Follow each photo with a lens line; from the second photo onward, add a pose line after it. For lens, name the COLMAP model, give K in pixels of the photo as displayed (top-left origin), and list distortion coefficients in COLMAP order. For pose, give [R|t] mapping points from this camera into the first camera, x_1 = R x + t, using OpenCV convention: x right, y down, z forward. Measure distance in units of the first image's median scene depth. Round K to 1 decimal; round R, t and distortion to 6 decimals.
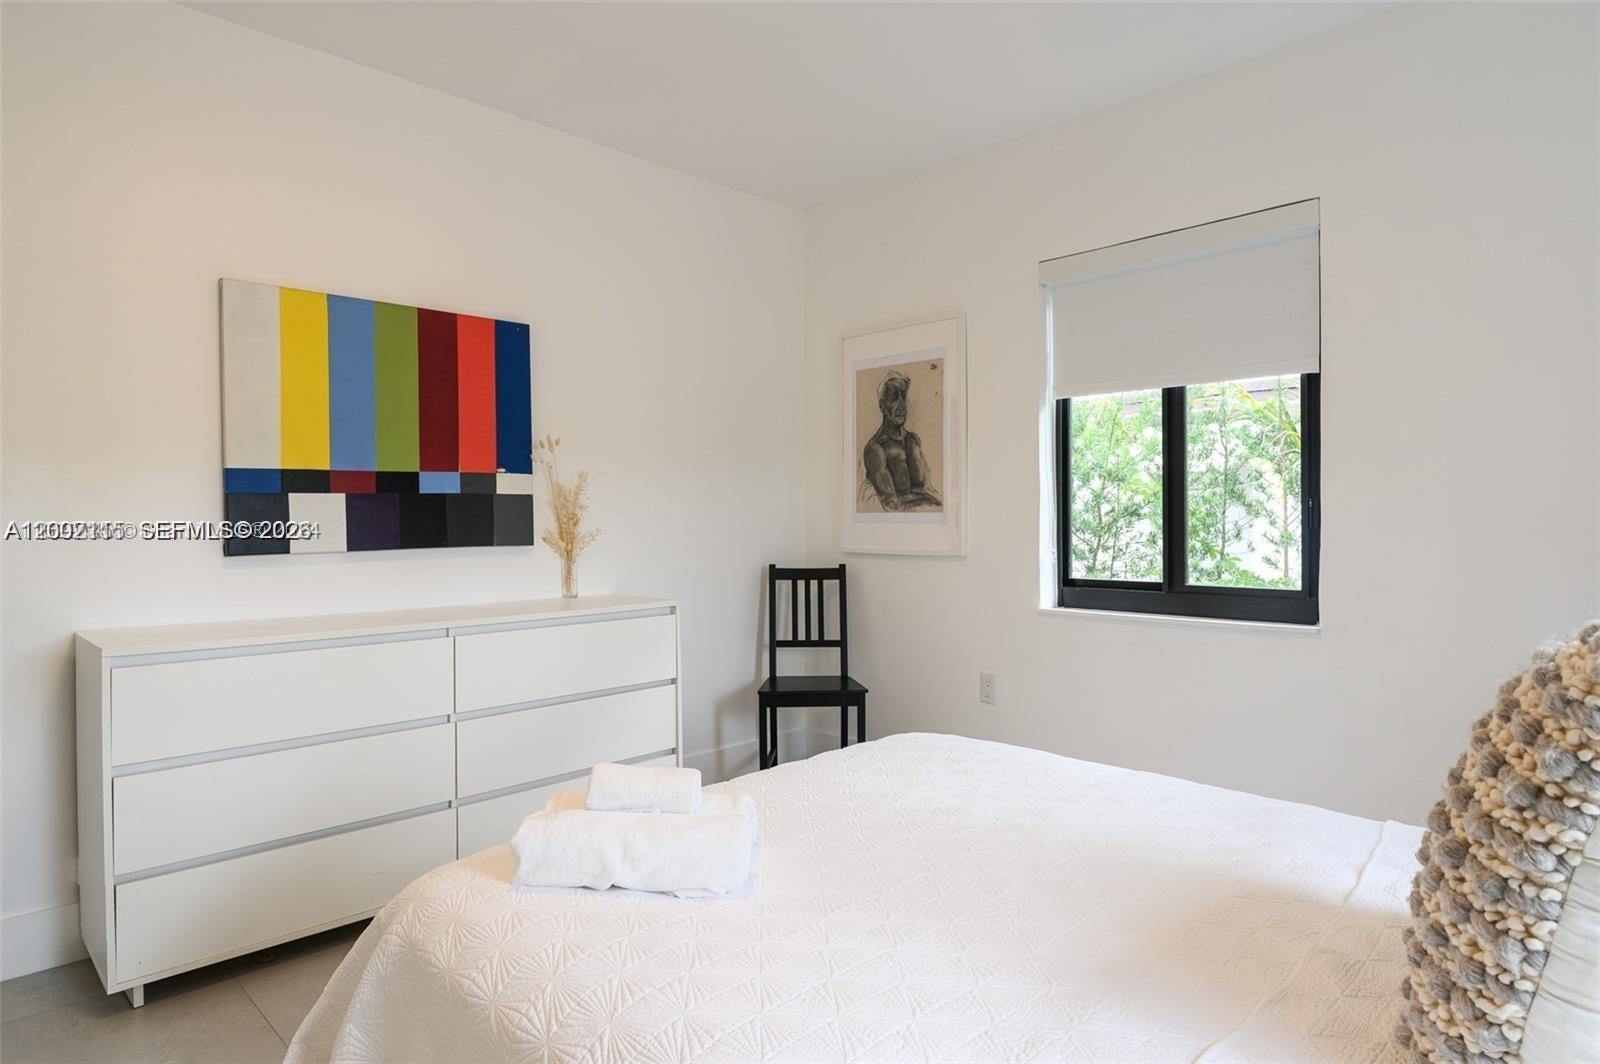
lens RADIAL K [[904.9, 0, 795.4], [0, 904.9, 520.2], [0, 0, 1]] dist [0.003580, 0.000113]
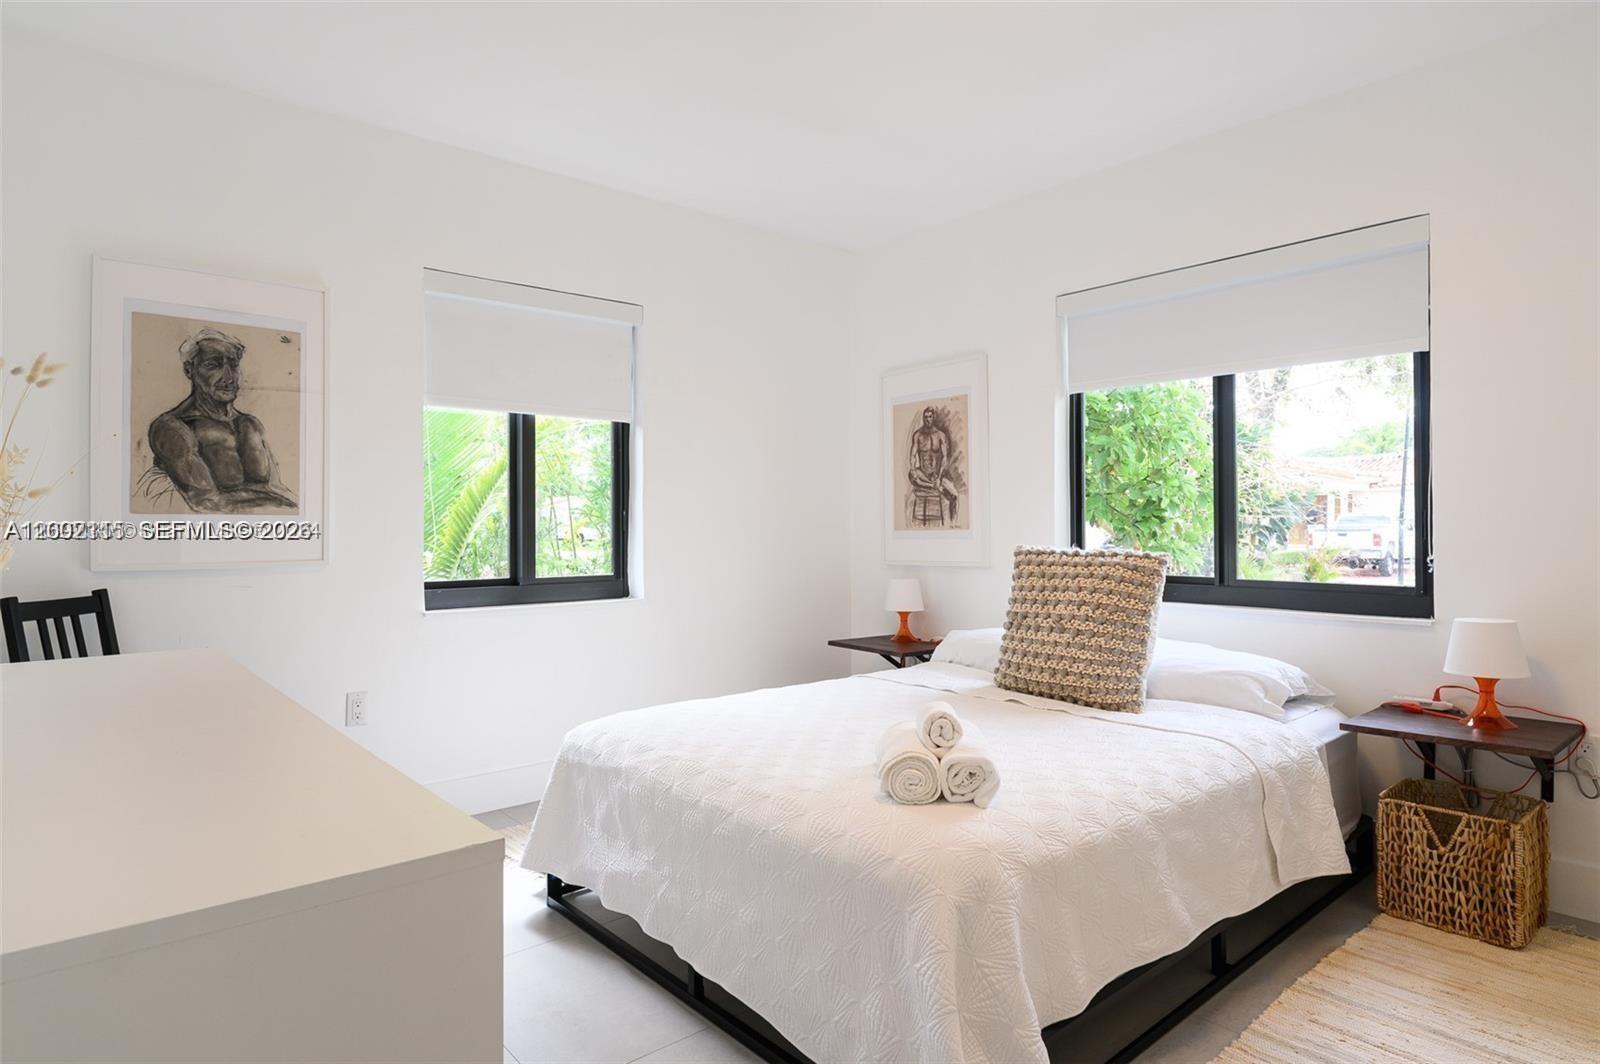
lens RADIAL K [[904.9, 0, 795.1], [0, 904.9, 531.0], [0, 0, 1]] dist [0.003580, 0.000113]
pose [[0.072780, -0.006100, 0.997329, -0.659430], [-0.001341, 0.999980, 0.006214, 0.000183], [-0.997347, -0.001789, 0.072770, 0.483433]]
